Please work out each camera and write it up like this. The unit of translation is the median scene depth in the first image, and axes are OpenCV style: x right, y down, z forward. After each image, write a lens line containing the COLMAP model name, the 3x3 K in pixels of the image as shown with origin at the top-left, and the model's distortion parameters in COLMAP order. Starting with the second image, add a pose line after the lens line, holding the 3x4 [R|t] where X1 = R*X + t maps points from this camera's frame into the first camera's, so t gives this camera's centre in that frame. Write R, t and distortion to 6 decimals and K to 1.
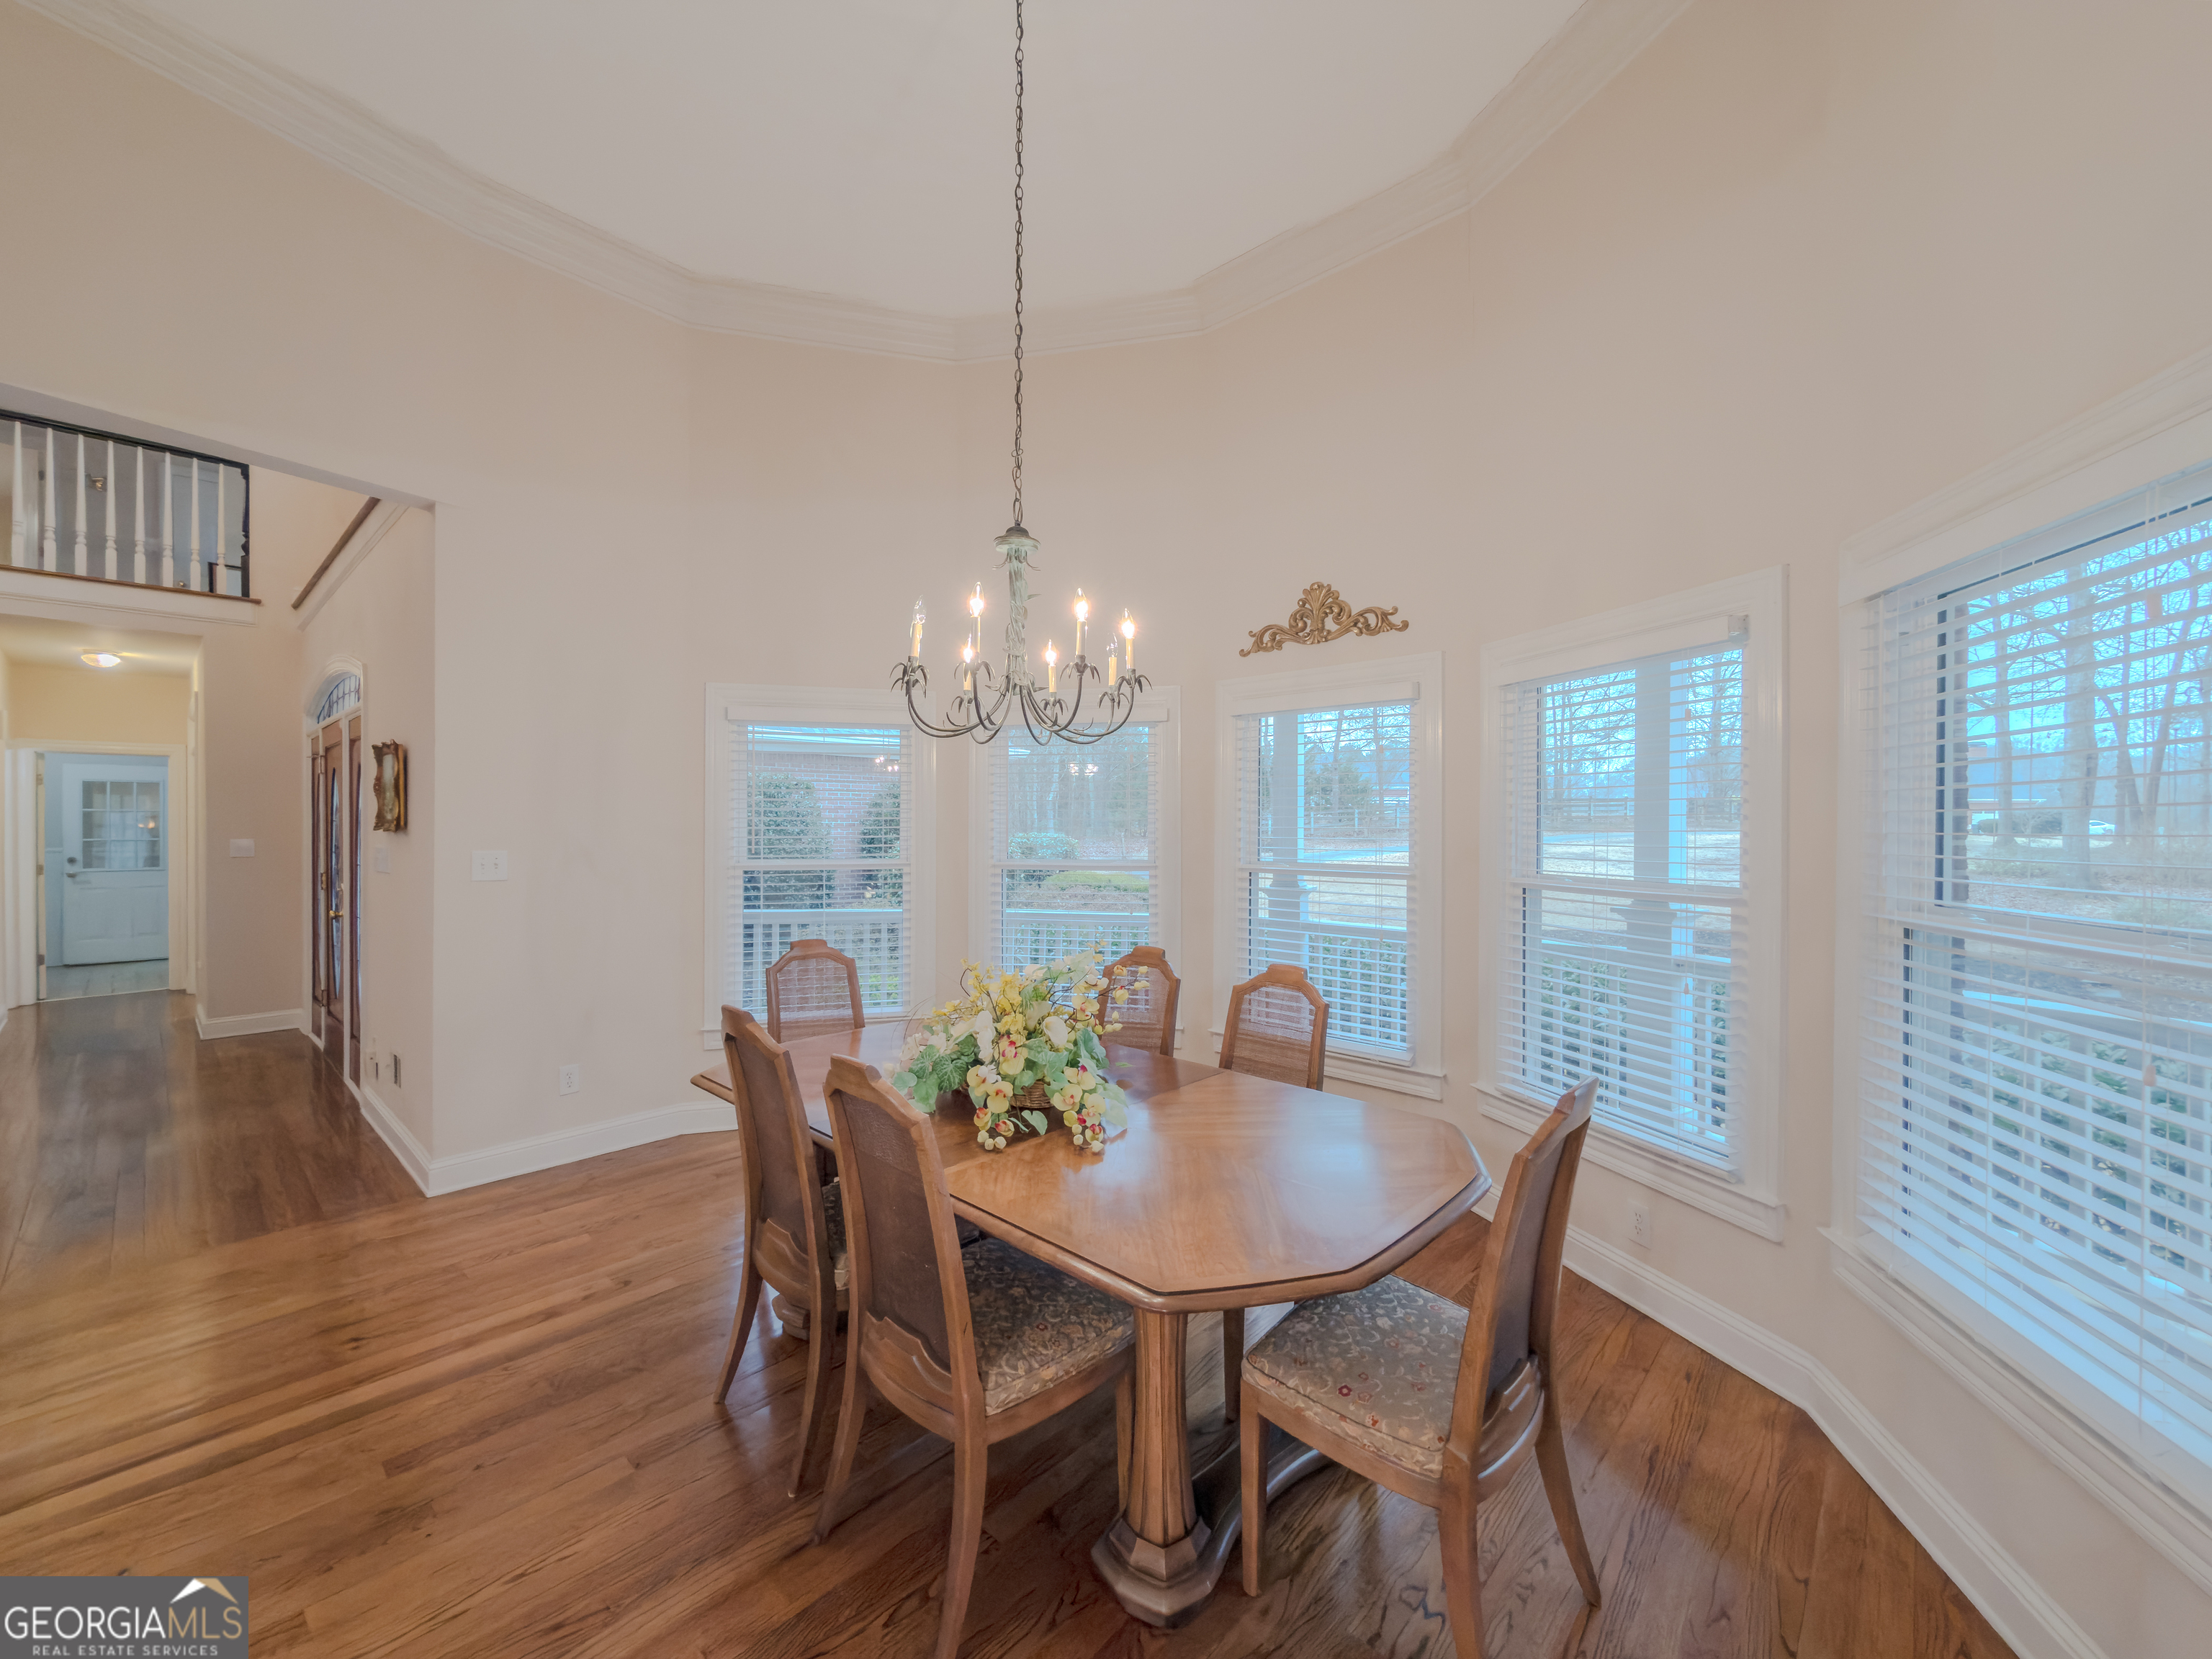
lens RADIAL K [[886.6, 0, 1107.7], [0, 886.6, 828.7], [0, 0, 1]] dist [-0.001835, -0.000131]
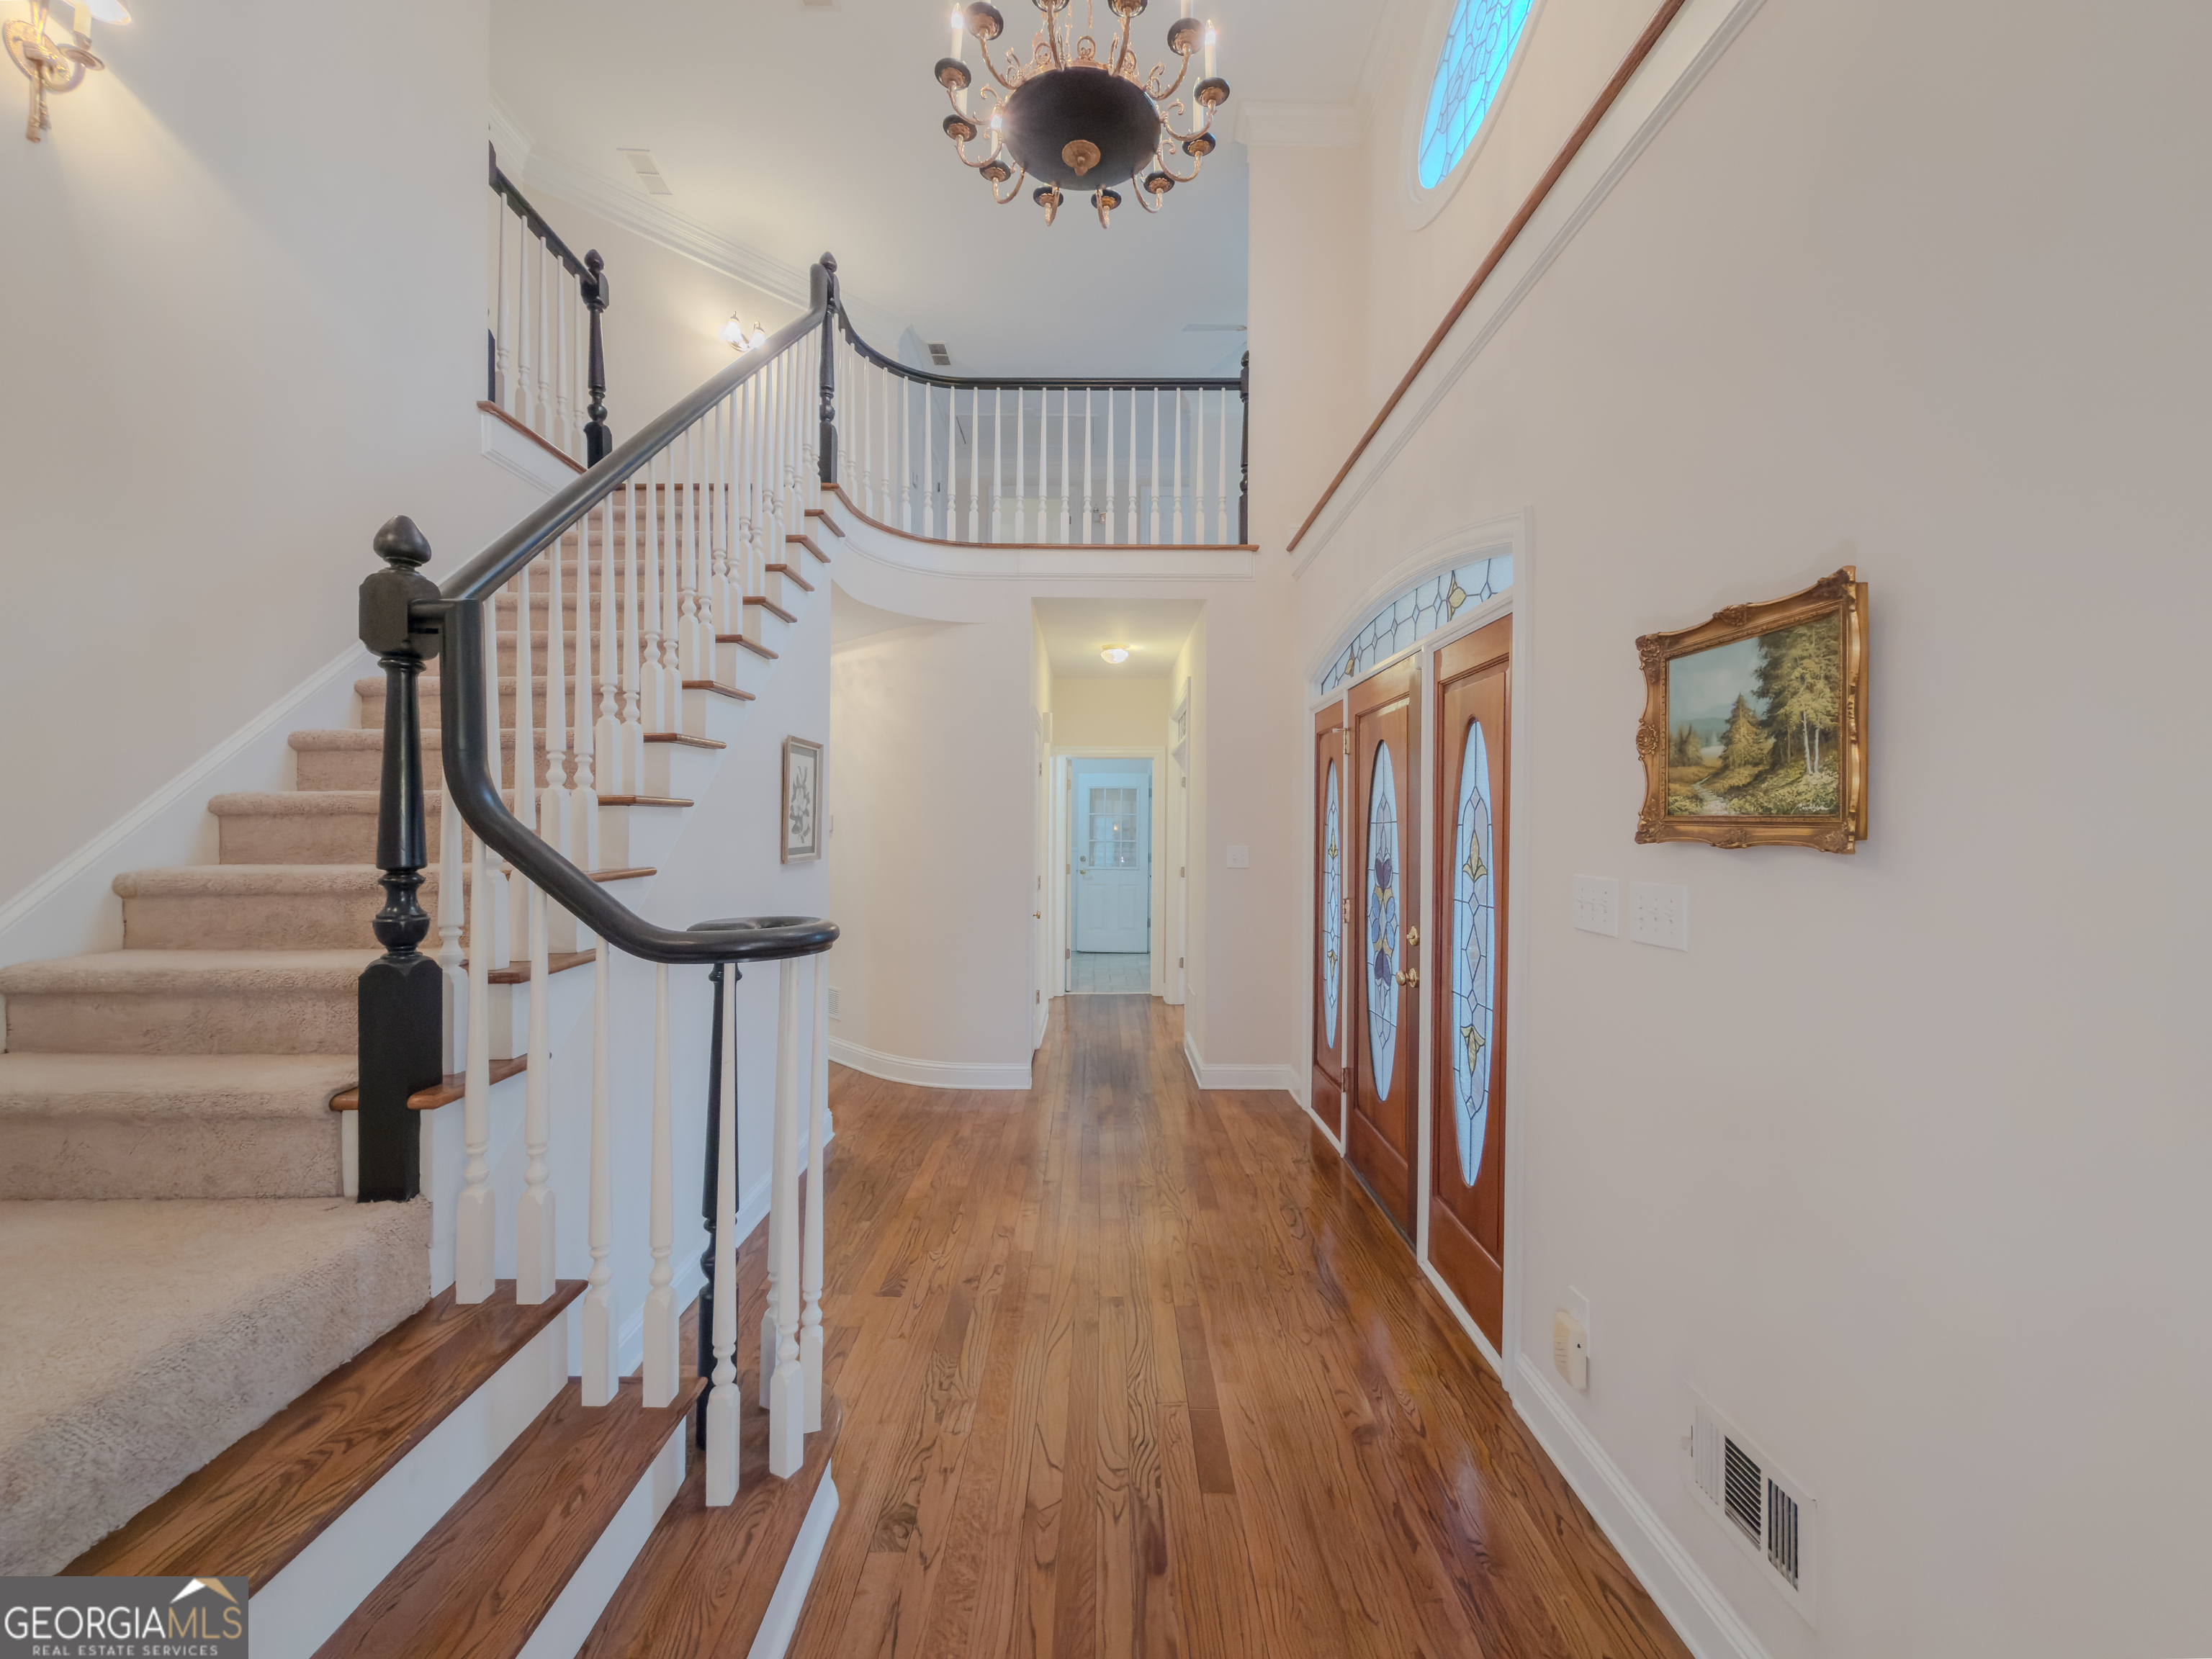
lens RADIAL K [[886.6, 0, 1110.3], [0, 886.6, 826.4], [0, 0, 1]] dist [-0.001835, -0.000131]
pose [[0.686025, 0.005334, -0.727558, -0.466508], [-0.012324, 0.999915, -0.004289, -0.000832], [0.727474, 0.011909, 0.686032, 0.358614]]
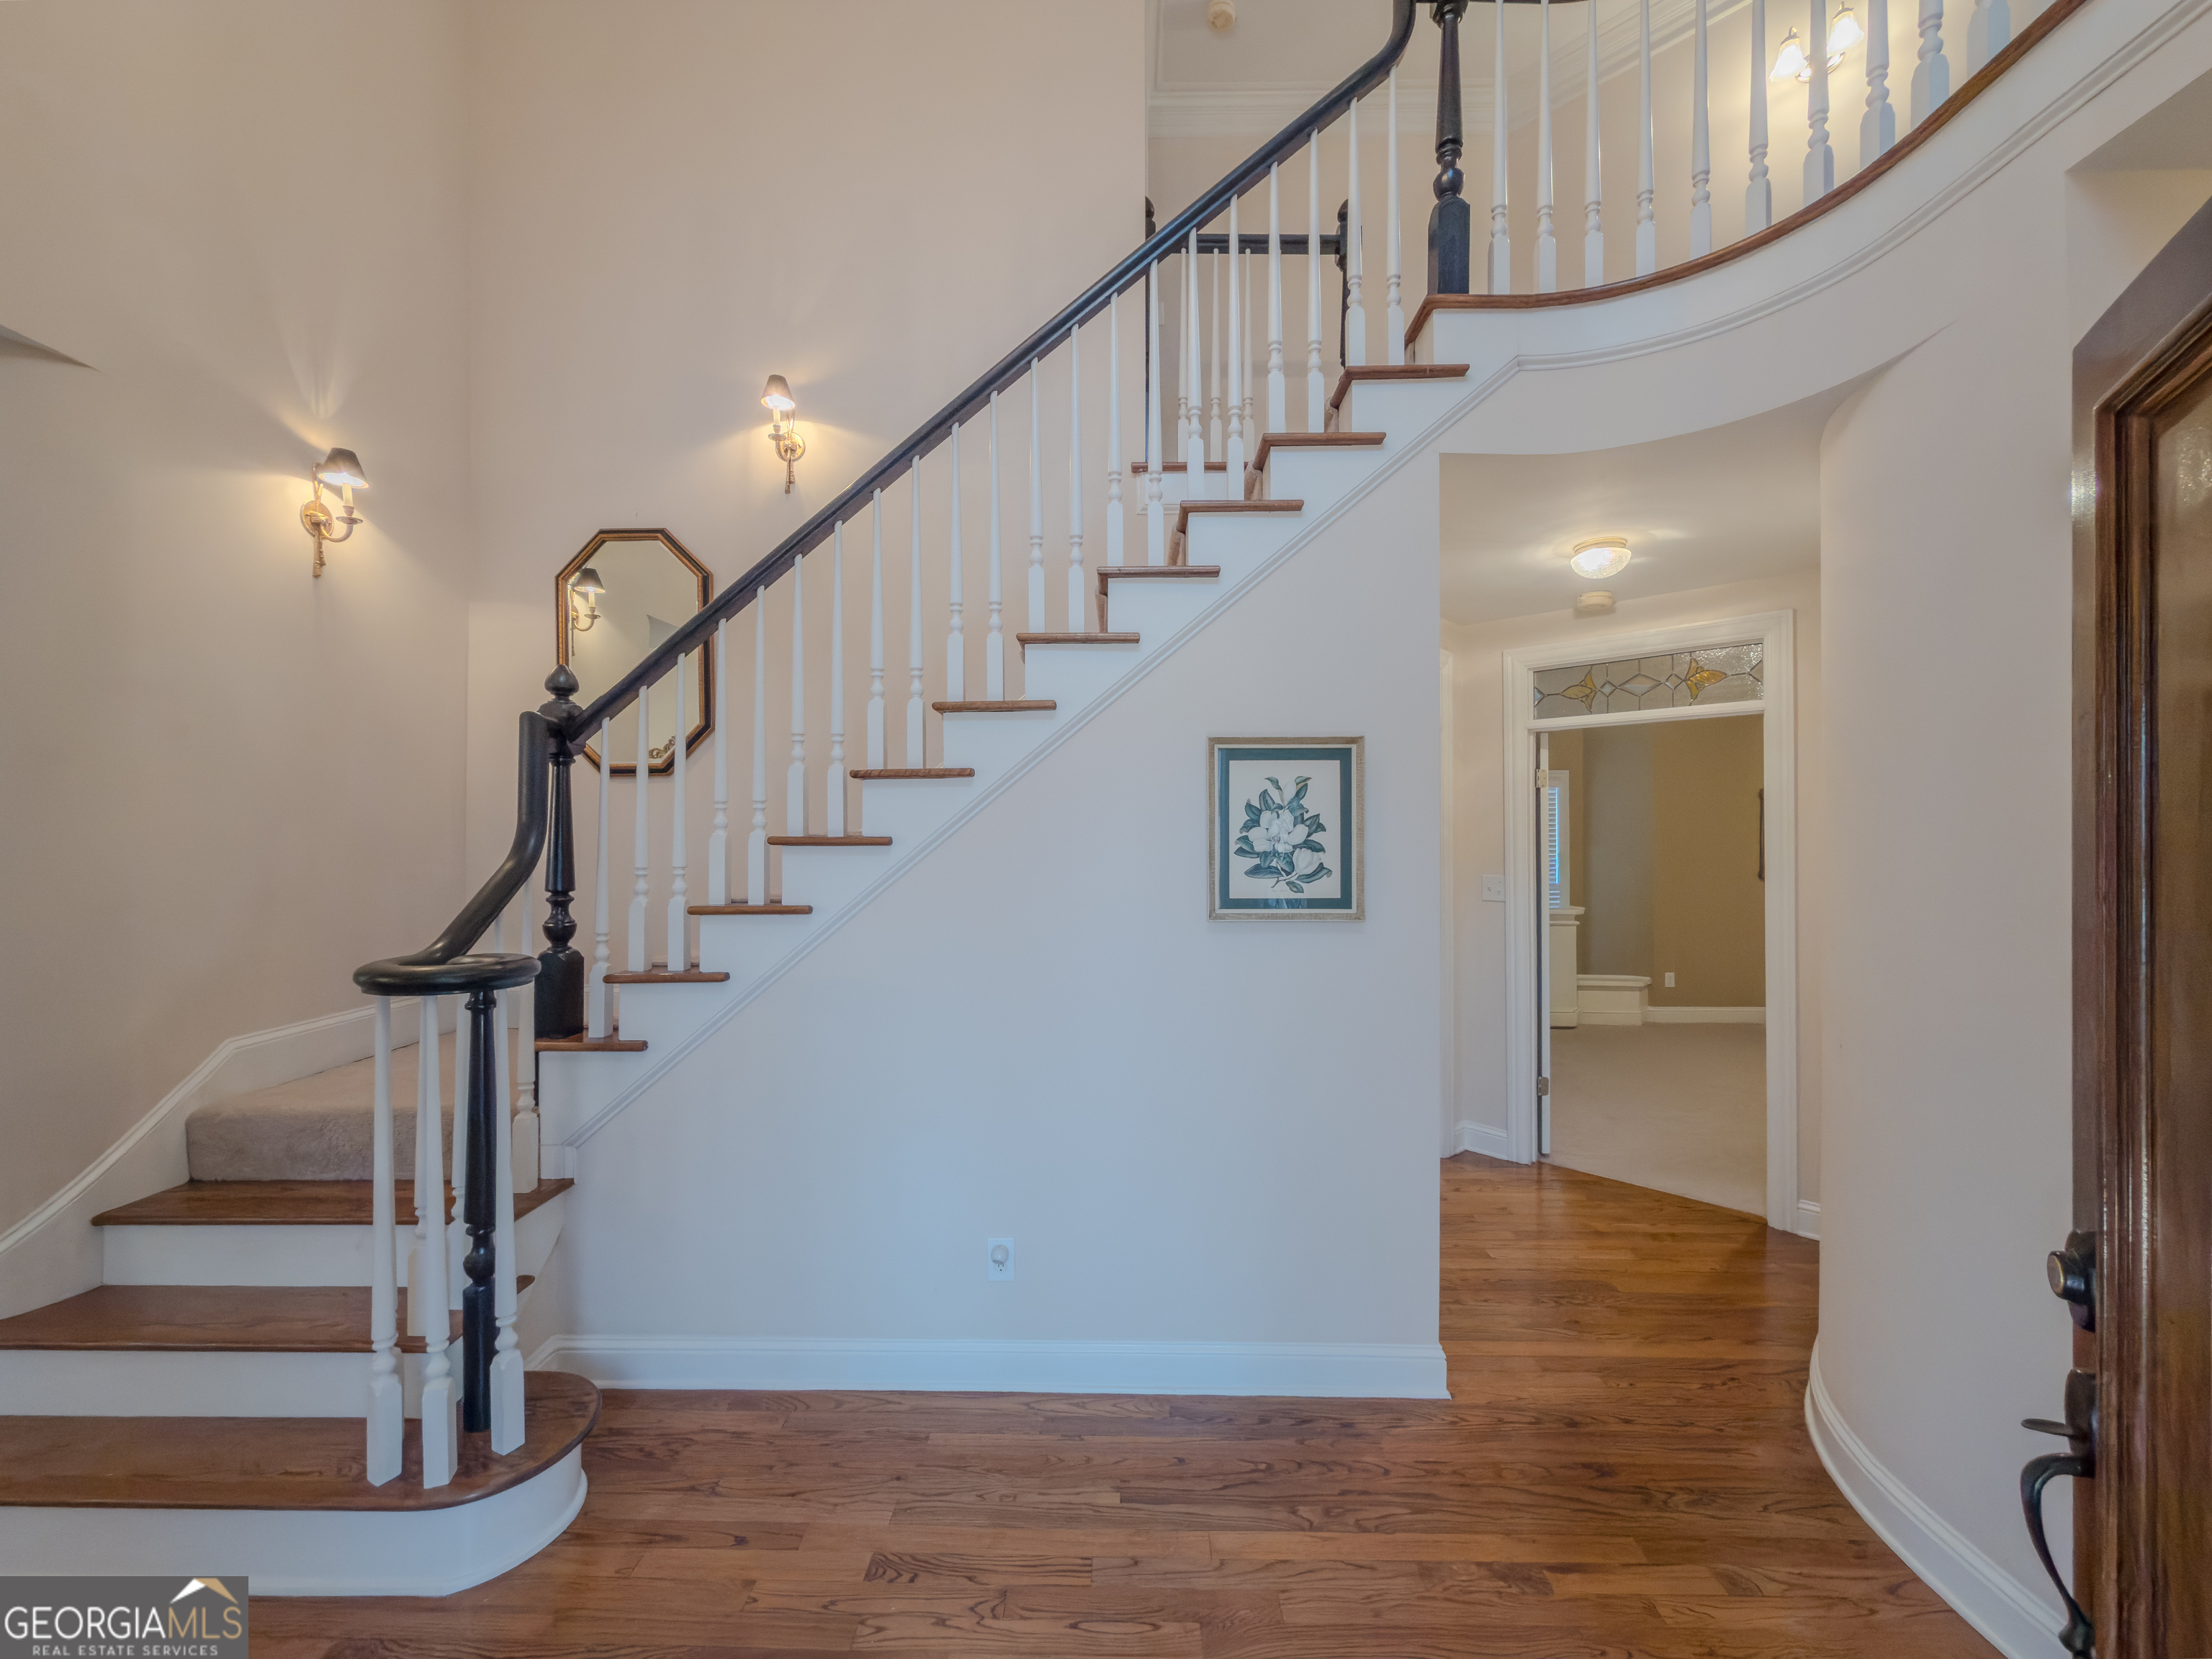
lens RADIAL K [[886.6, 0, 1114.1], [0, 886.6, 834.2], [0, 0, 1]] dist [-0.001835, -0.000131]
pose [[-0.742933, -0.010516, -0.669283, -0.761709], [-0.011104, 0.999933, -0.003386, -0.016662], [0.669273, 0.004916, -0.743000, 0.940806]]
